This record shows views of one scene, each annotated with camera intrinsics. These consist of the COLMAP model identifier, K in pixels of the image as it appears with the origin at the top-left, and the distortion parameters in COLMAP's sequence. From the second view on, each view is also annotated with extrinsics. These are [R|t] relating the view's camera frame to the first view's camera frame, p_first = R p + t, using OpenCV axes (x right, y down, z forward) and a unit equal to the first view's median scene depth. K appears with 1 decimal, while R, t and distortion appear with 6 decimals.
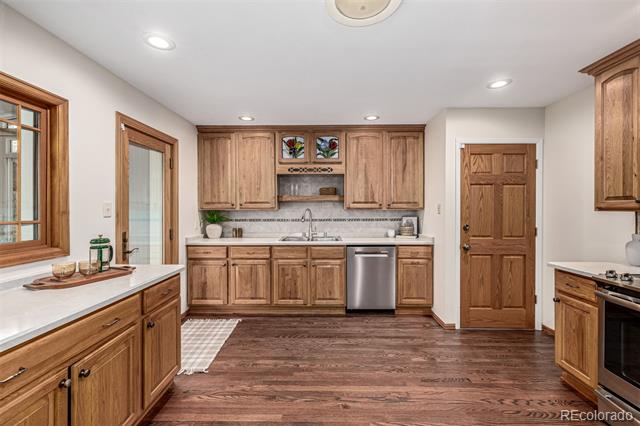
lens RADIAL K [[270.0, 0, 320.6], [0, 270.0, 209.3], [0, 0, 1]] dist [-0.000105, -0.000118]
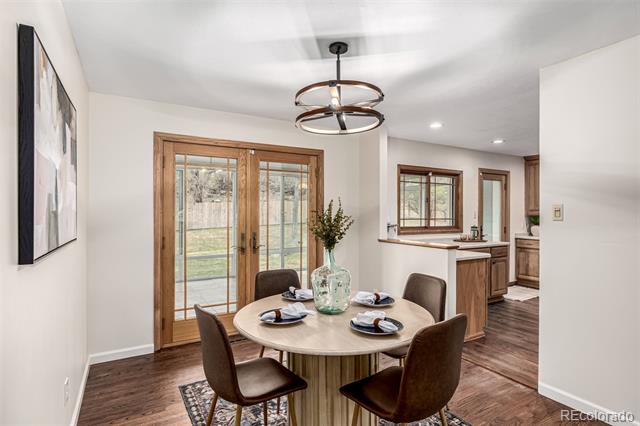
lens RADIAL K [[337.6, 0, 320.4], [0, 337.6, 213.4], [0, 0, 1]] dist [-0.003286, 0.001070]
pose [[0.515166, 0.003460, -0.857083, 0.579167], [-0.006436, 0.999979, 0.000168, -0.000387], [0.857066, 0.005430, 0.515178, -0.945090]]
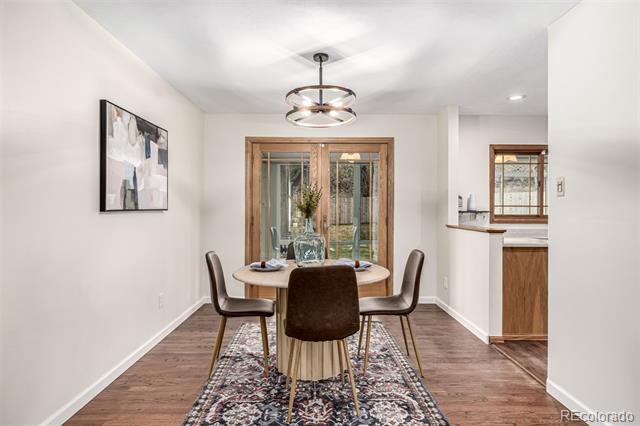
lens RADIAL K [[366.9, 0, 321.0], [0, 366.9, 209.2], [0, 0, 1]] dist [0.001552, 0.000305]
pose [[0.025215, 0.001892, -0.999680, 0.914578], [-0.007546, 0.999970, 0.001702, 0.040103], [0.999654, 0.007501, 0.025228, -0.595710]]
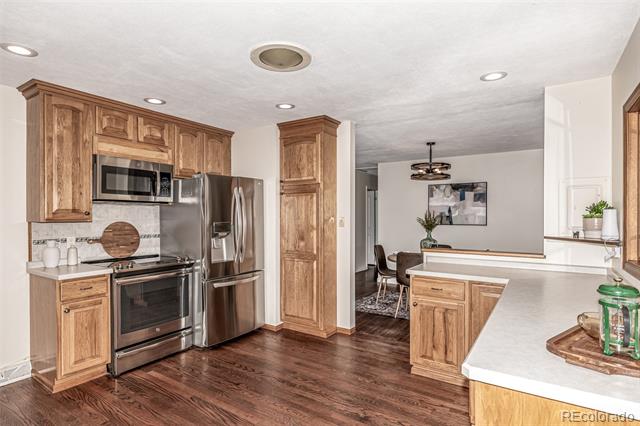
lens RADIAL K [[337.6, 0, 317.3], [0, 337.6, 213.3], [0, 0, 1]] dist [-0.003286, 0.001070]
pose [[-0.837168, 0.001984, 0.546942, -0.373573], [0.004708, 0.999983, 0.003579, -0.018263], [-0.546925, 0.005571, -0.837163, 0.966597]]
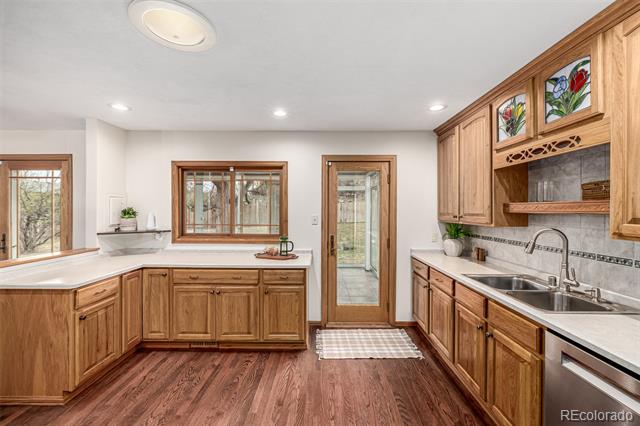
lens RADIAL K [[270.0, 0, 322.5], [0, 270.0, 210.4], [0, 0, 1]] dist [-0.000105, -0.000118]
pose [[0.000467, 0.003038, -0.999995, 0.508049], [-0.008803, 0.999957, 0.003033, -0.038318], [0.999961, 0.008801, 0.000494, 0.669530]]
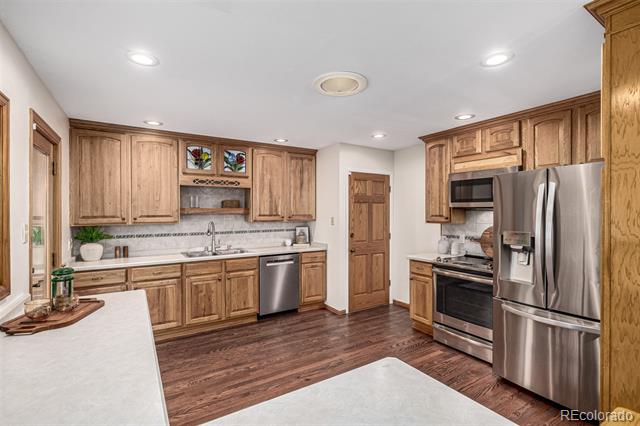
lens RADIAL K [[298.8, 0, 322.6], [0, 298.8, 213.0], [0, 0, 1]] dist [-0.009670, 0.000704]
pose [[0.836351, -0.001708, 0.548191, -0.345783], [0.002490, 0.999997, -0.000683, -0.036624], [-0.548188, 0.001937, 0.836353, -0.129086]]
